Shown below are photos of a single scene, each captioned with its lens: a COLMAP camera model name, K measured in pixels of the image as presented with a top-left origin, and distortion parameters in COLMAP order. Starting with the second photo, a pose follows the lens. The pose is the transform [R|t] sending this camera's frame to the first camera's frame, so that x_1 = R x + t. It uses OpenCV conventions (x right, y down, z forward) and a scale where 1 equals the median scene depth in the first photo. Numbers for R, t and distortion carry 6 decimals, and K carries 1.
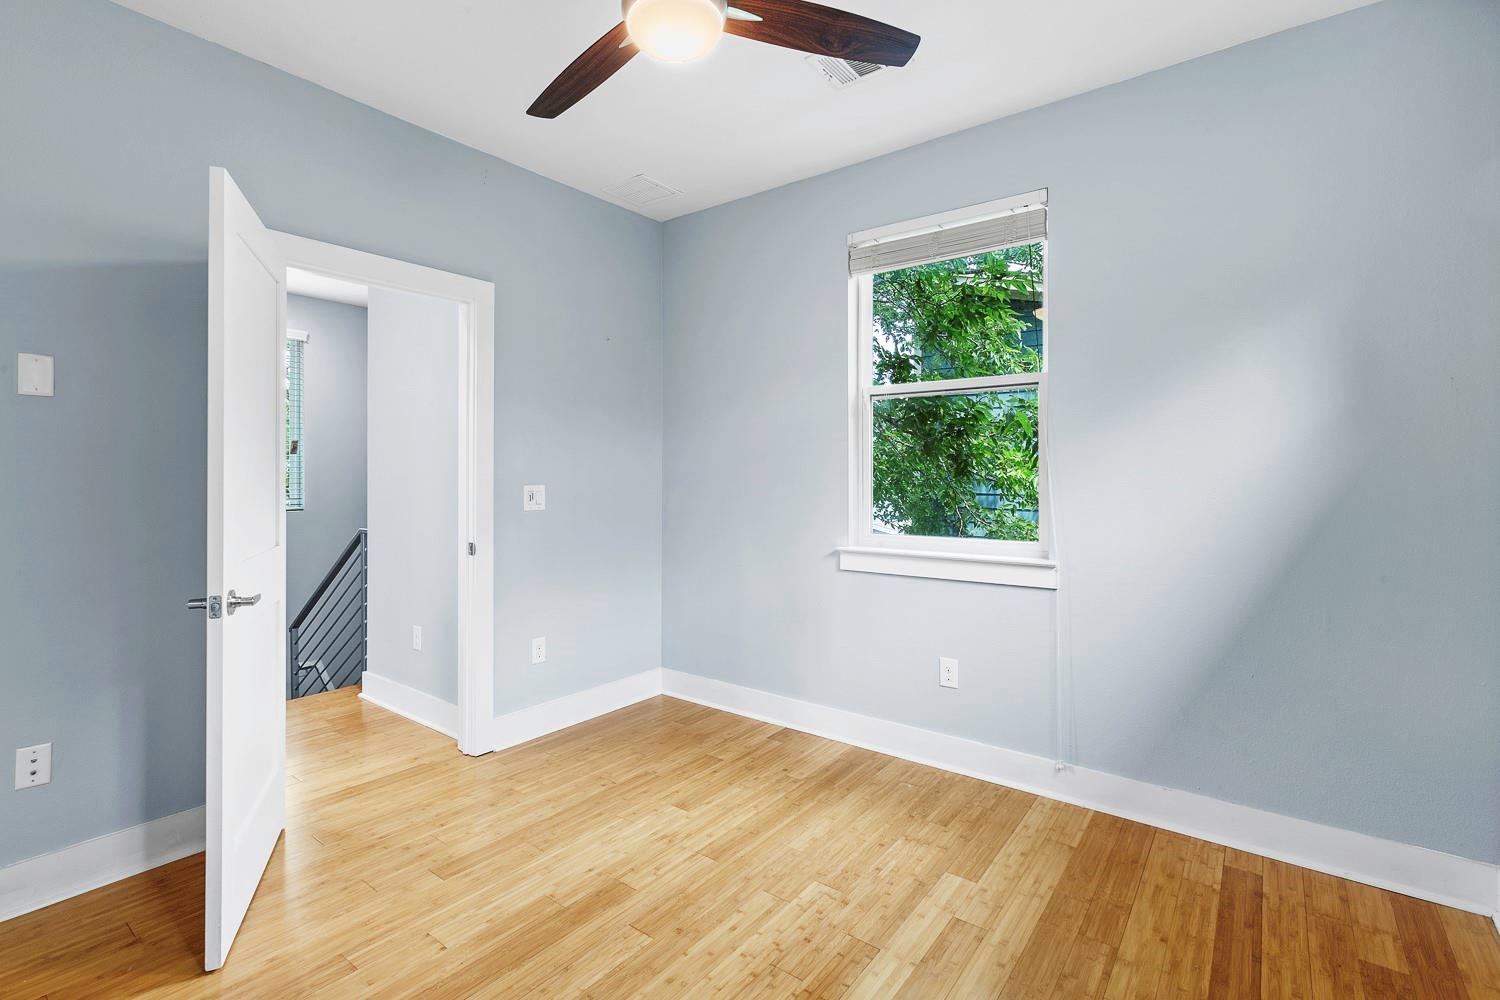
lens RADIAL K [[688.5, 0, 712.7], [0, 688.5, 473.3], [0, 0, 1]] dist [-0.025581, 0.010000]
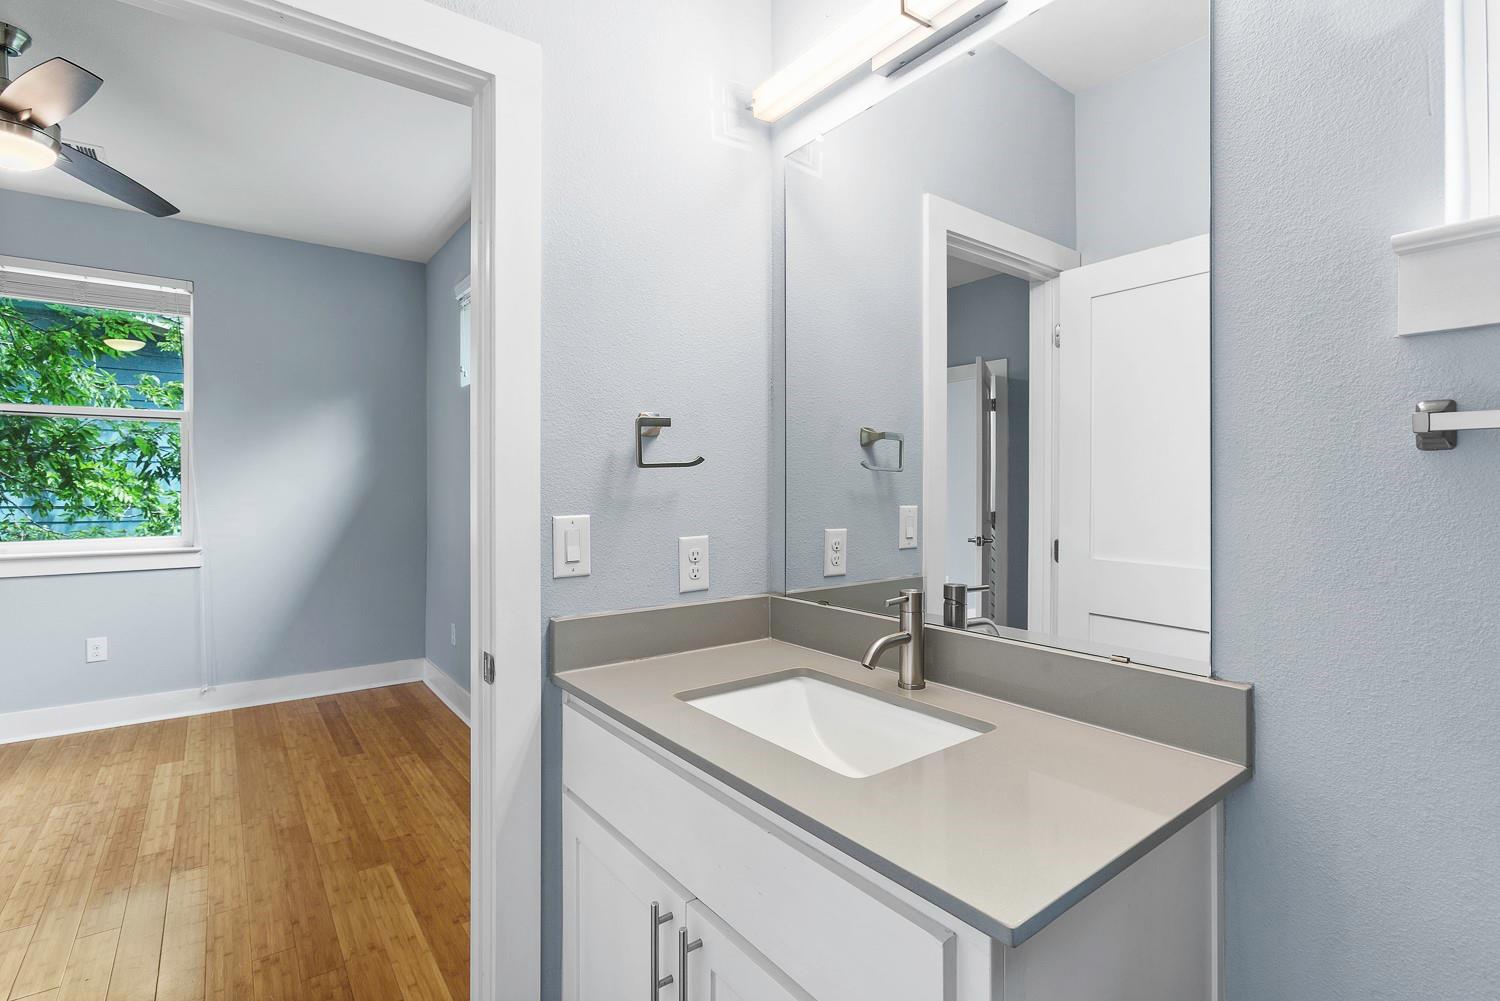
lens RADIAL K [[688.5, 0, 750.9], [0, 688.5, 487.9], [0, 0, 1]] dist [-0.025581, 0.010000]
pose [[0.208340, -0.002120, 0.978054, -0.821038], [-0.001073, 0.999997, 0.002396, 0.001260], [-0.978056, -0.001549, 0.208337, -0.532751]]
